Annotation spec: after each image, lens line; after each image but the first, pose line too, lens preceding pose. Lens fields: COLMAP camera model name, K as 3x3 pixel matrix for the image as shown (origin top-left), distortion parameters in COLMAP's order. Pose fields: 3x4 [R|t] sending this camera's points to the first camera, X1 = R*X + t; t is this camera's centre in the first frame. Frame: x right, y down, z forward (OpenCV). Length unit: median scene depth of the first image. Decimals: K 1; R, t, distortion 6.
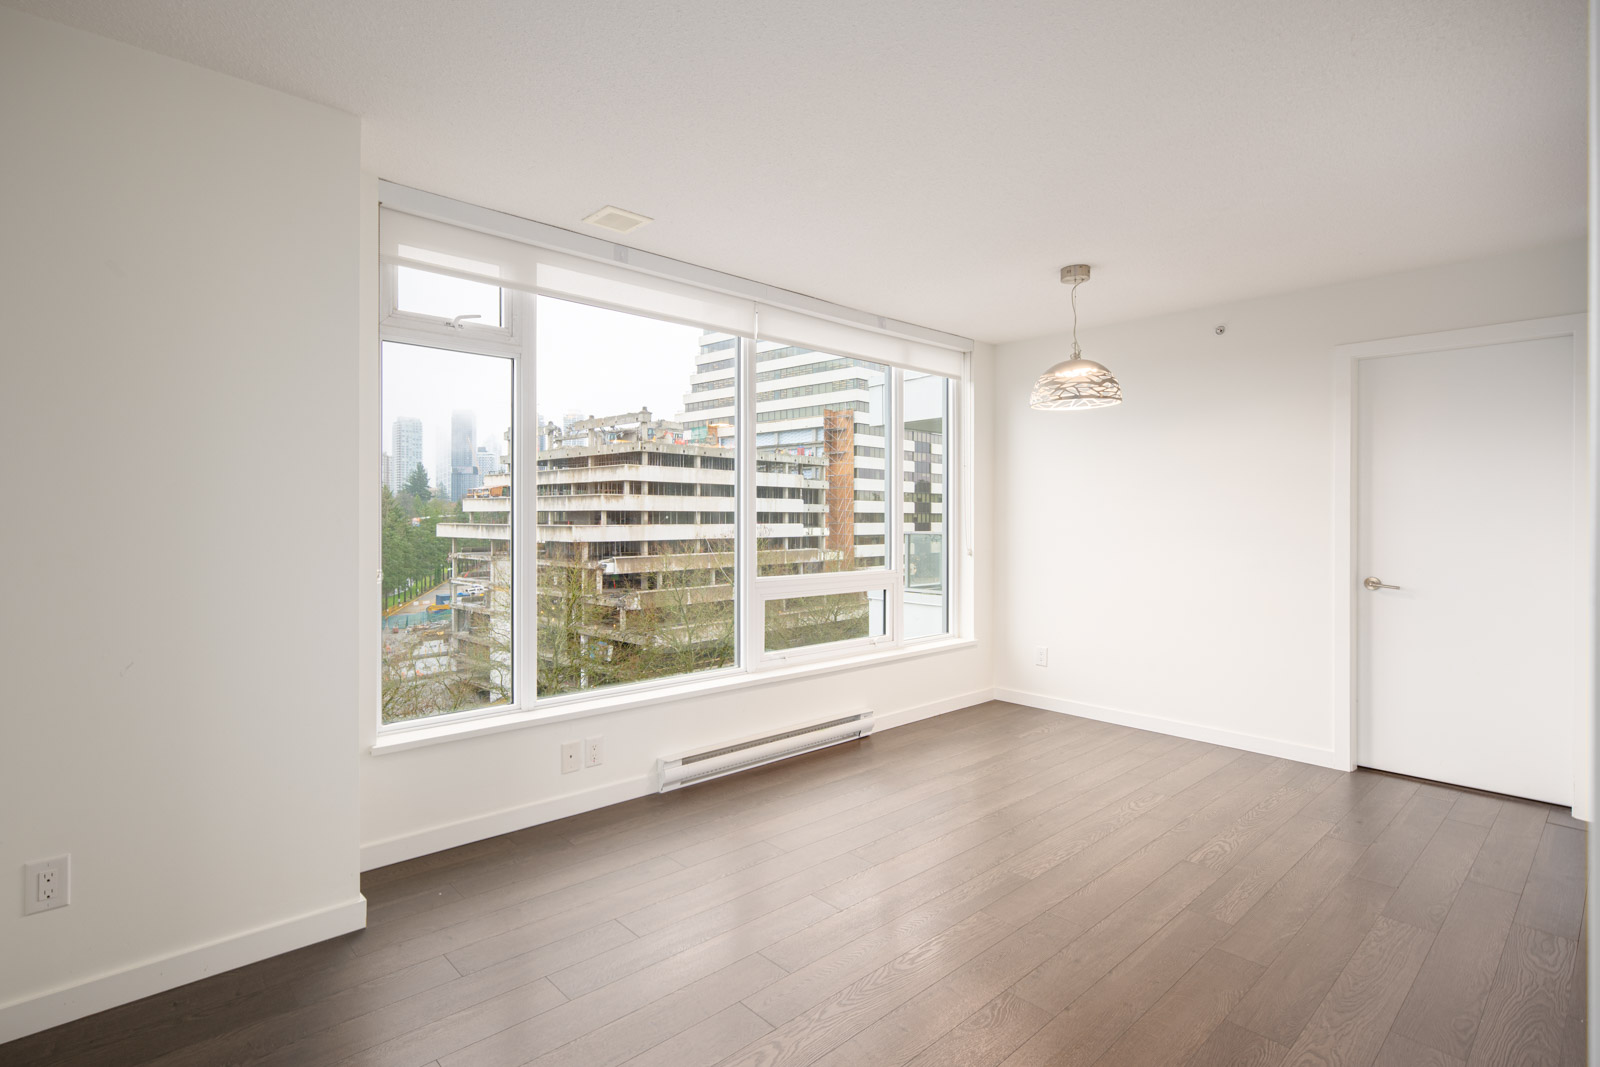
lens RADIAL K [[779.0, 0, 799.8], [0, 779.0, 521.9], [0, 0, 1]] dist [0.001516, 0.000134]
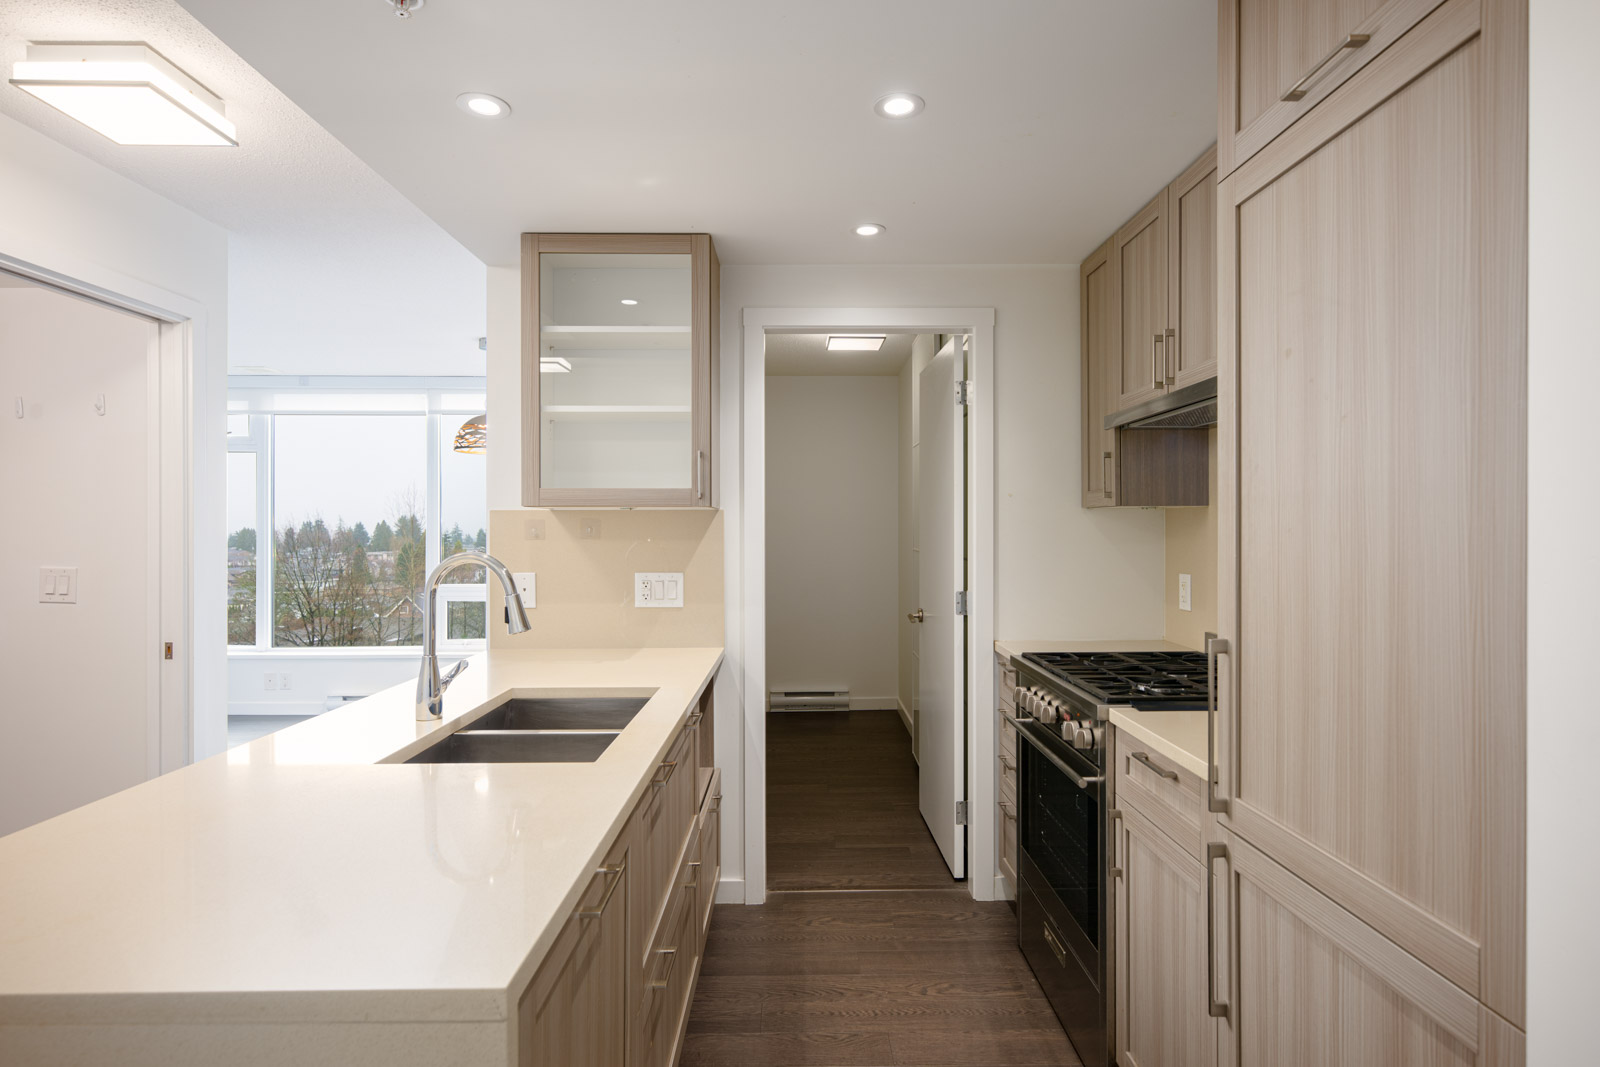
lens RADIAL K [[825.2, 0, 803.5], [0, 825.2, 534.1], [0, 0, 1]] dist [0.002354, -0.000288]
pose [[0.736442, -0.000132, -0.676501, 1.517945], [0.001048, 0.999999, 0.000945, -0.026154], [0.676500, -0.001405, 0.736441, 0.401208]]
